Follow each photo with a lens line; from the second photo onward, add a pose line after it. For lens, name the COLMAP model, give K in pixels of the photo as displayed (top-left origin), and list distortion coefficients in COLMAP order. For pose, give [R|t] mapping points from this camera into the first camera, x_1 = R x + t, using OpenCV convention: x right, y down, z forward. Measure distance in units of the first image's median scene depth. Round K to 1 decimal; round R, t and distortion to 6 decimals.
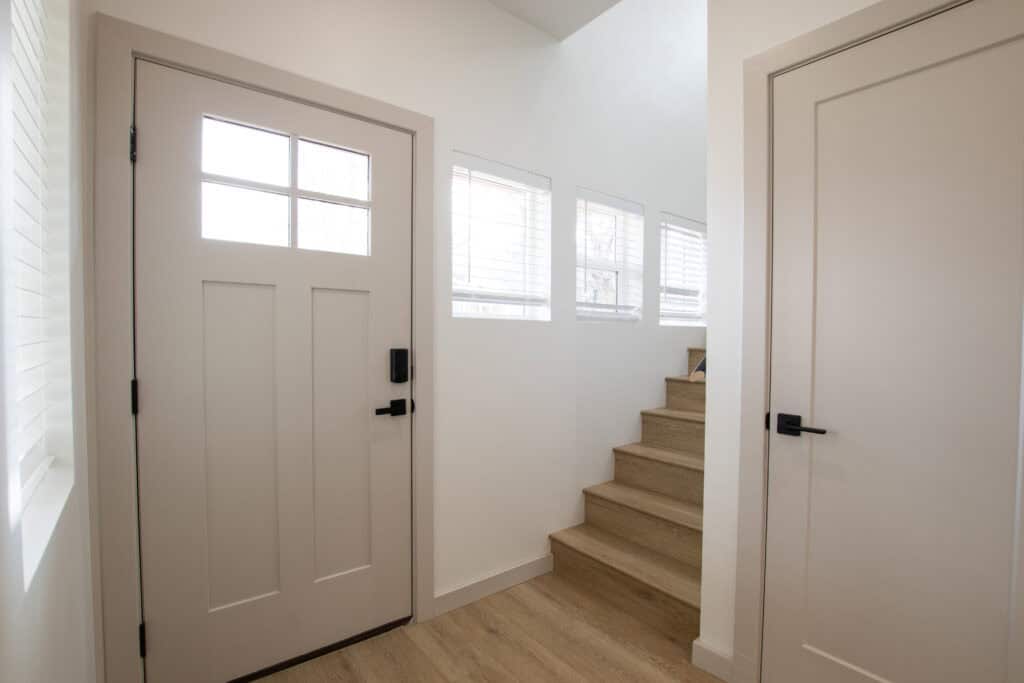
lens RADIAL K [[475.8, 0, 514.8], [0, 475.8, 350.7], [0, 0, 1]] dist [-0.034367, 0.005842]
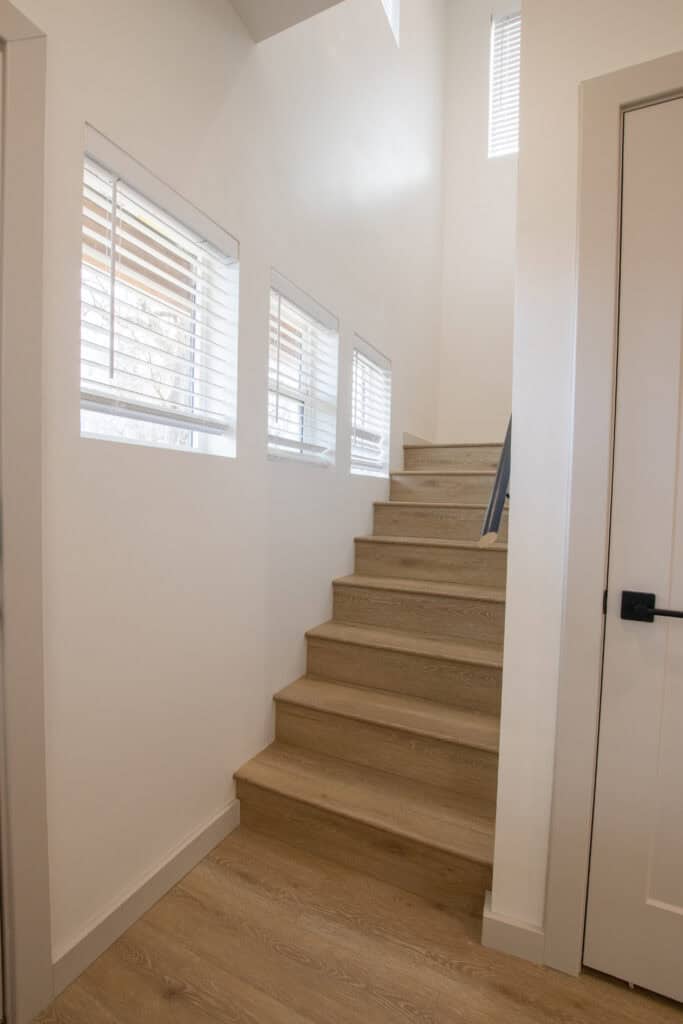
lens RADIAL K [[475.8, 0, 330.7], [0, 475.8, 518.4], [0, 0, 1]] dist [-0.034367, 0.005842]
pose [[0.904658, -0.003840, 0.426121, -0.105468], [-0.006407, 0.999724, 0.022612, 0.006948], [-0.426090, -0.023186, 0.904383, 0.404891]]
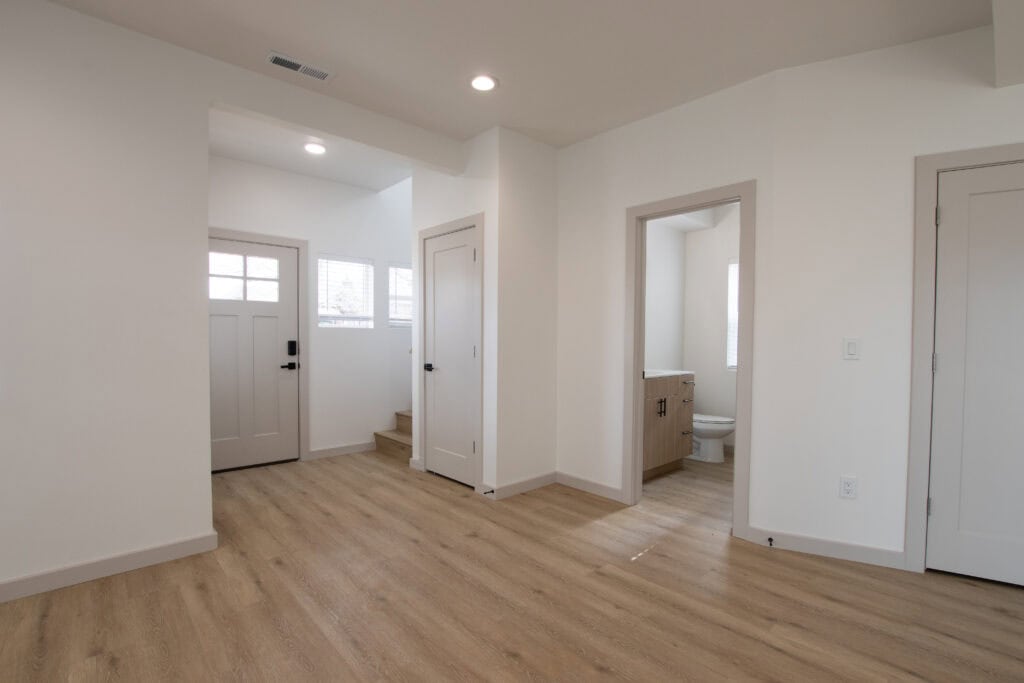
lens RADIAL K [[475.8, 0, 514.8], [0, 475.8, 350.7], [0, 0, 1]] dist [-0.034367, 0.005842]
pose [[0.997051, -0.002188, 0.076715, 0.632242], [0.001925, 0.999992, 0.003500, 0.036679], [-0.076722, -0.003342, 0.997047, -1.322140]]
